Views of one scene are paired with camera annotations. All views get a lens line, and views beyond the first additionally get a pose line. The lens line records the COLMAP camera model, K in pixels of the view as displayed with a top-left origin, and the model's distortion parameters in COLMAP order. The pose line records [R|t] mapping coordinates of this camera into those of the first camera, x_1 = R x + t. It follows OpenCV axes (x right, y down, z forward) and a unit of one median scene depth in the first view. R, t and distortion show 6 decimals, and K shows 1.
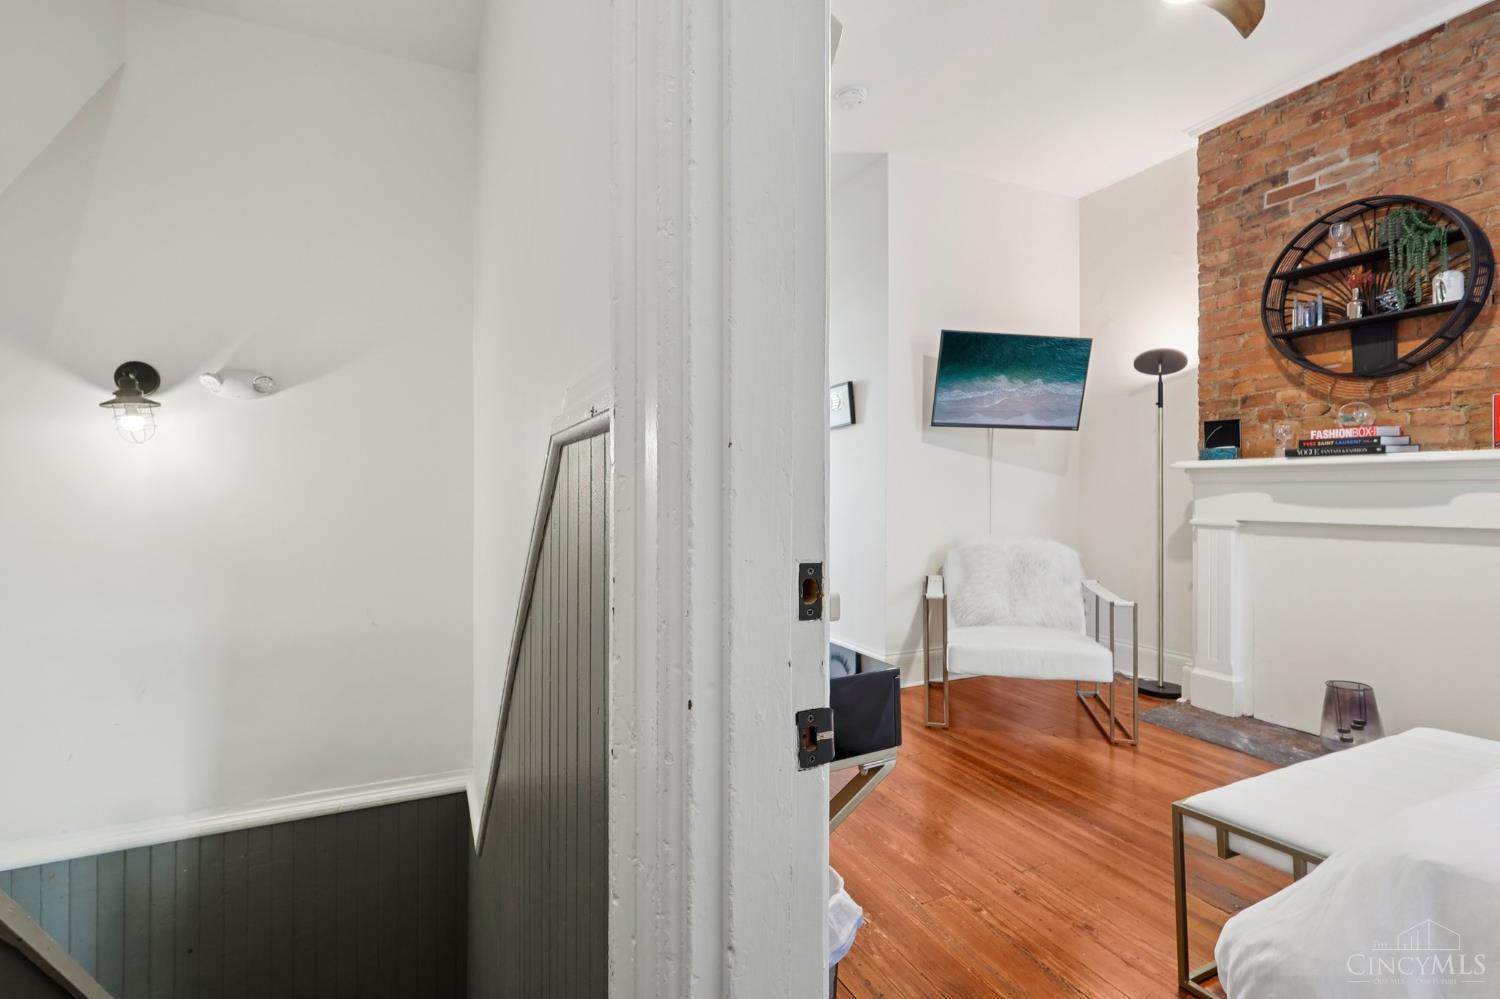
lens RADIAL K [[702.5, 0, 752.3], [0, 702.5, 491.3], [0, 0, 1]] dist [0.000209, 0.000359]
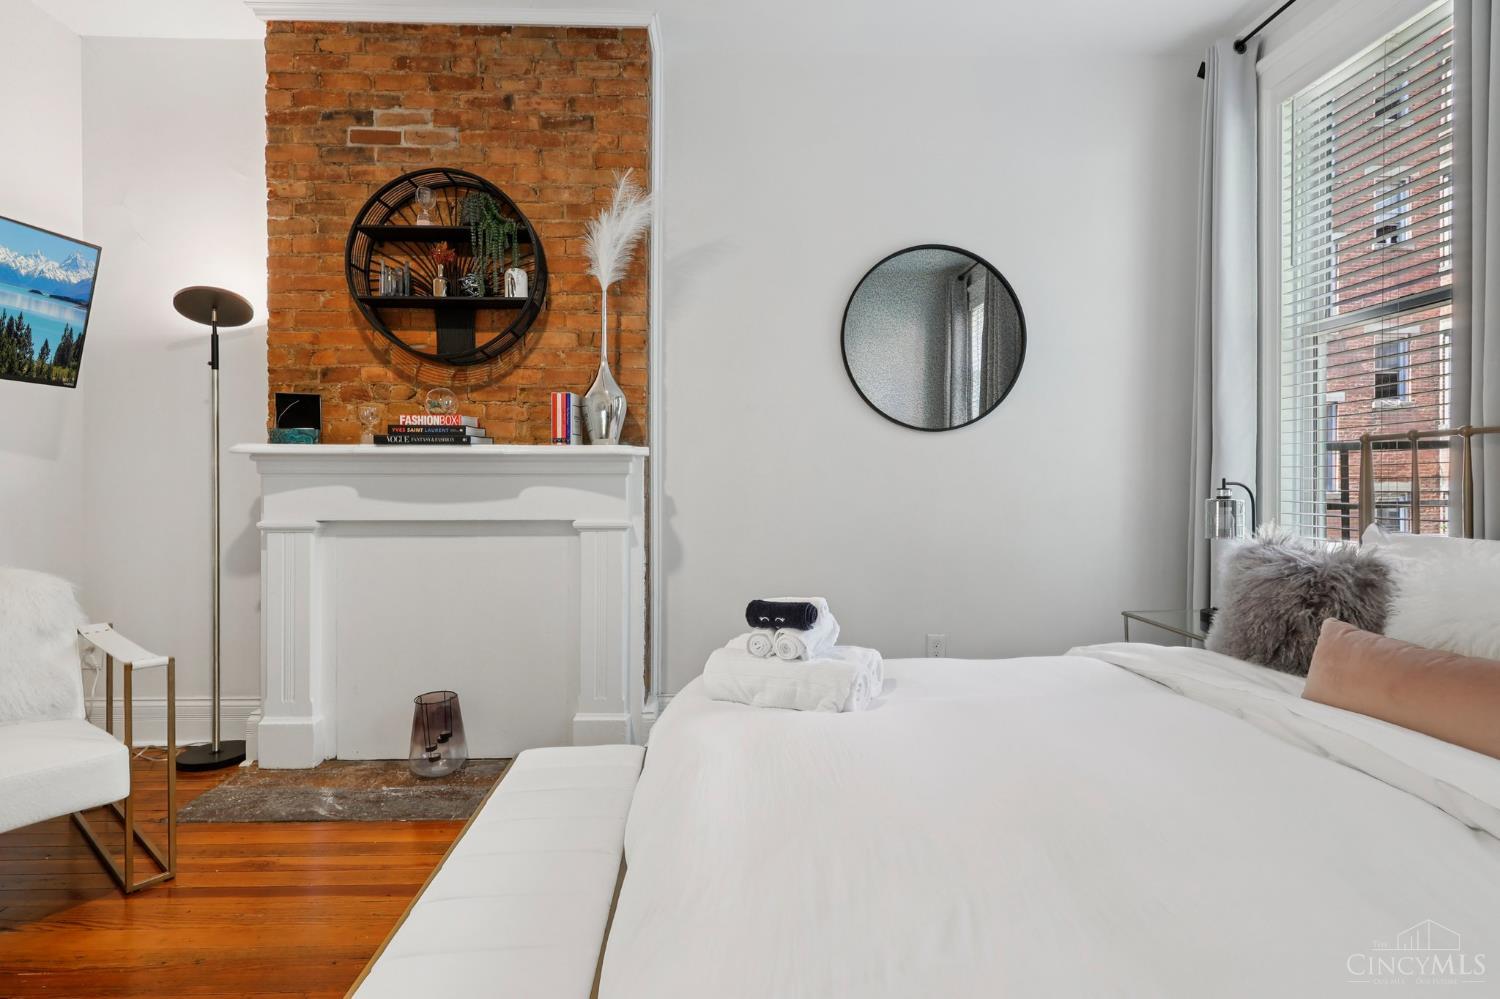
lens RADIAL K [[723.5, 0, 747.3], [0, 723.5, 486.6], [0, 0, 1]] dist [0.001690, -0.000528]
pose [[0.404170, -0.004496, 0.914673, 0.139132], [-0.001414, 0.999984, 0.005540, -0.002867], [-0.914683, -0.003533, 0.404157, 0.227829]]
